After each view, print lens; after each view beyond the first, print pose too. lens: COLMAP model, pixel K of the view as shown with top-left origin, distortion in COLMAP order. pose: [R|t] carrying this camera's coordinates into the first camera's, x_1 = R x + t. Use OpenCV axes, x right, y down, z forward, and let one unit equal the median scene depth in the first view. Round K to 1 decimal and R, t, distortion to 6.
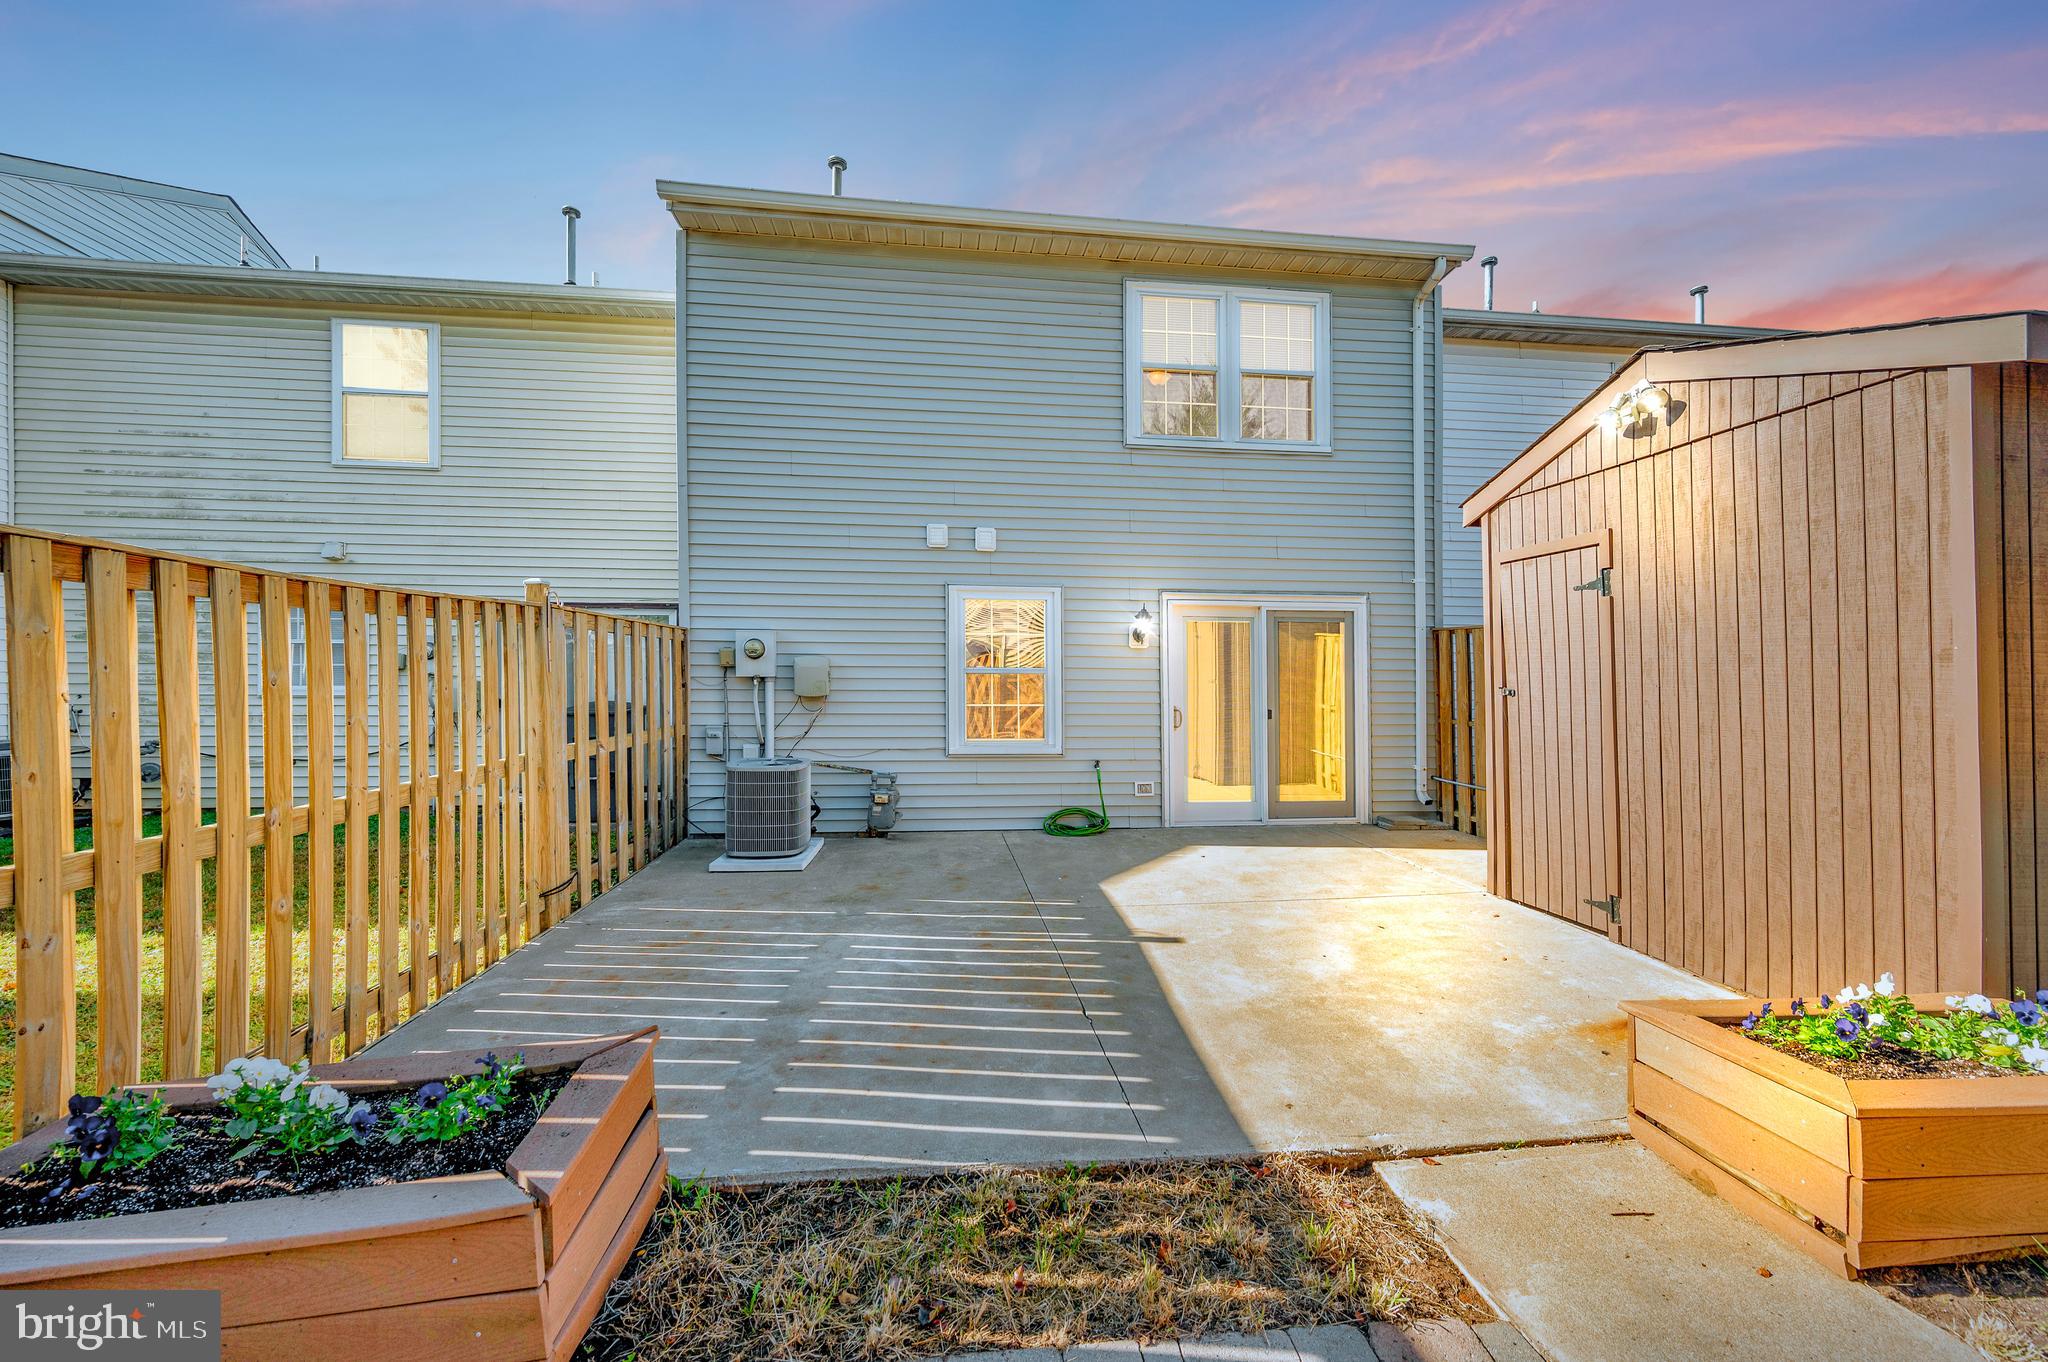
lens RADIAL K [[847.2, 0, 1030.2], [0, 847.2, 652.7], [0, 0, 1]] dist [0.003992, 0.000154]
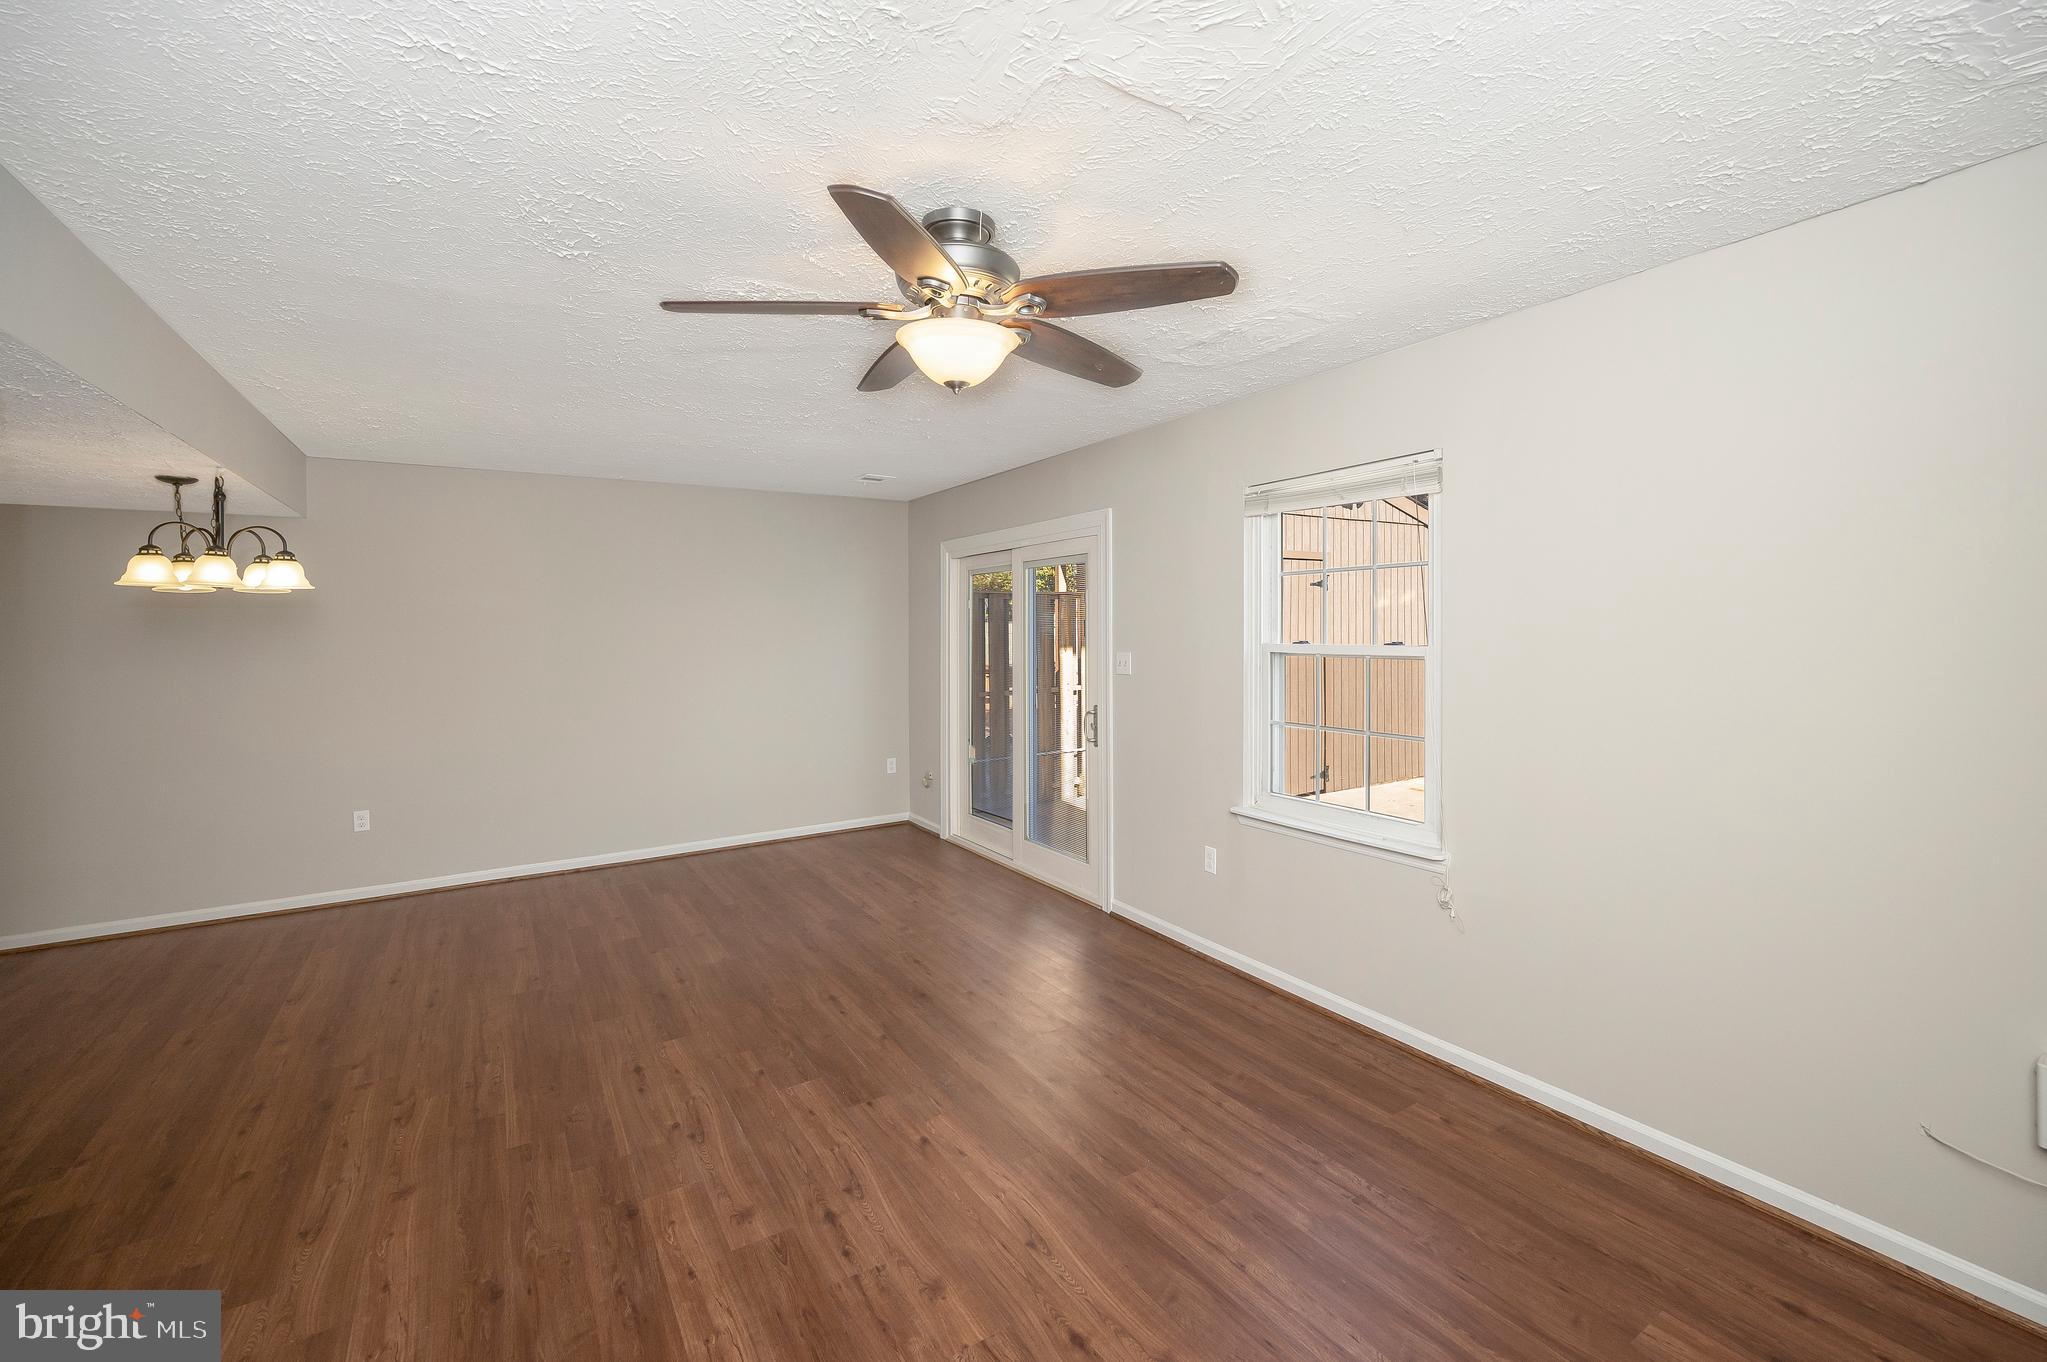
lens RADIAL K [[861.8, 0, 1029.9], [0, 861.8, 660.3], [0, 0, 1]] dist [-0.002663, -0.000516]
pose [[-0.431911, -0.034135, 0.901270, -0.387326], [-0.015156, 0.999417, 0.030589, 0.016073], [-0.901789, -0.000448, -0.432176, 1.388370]]
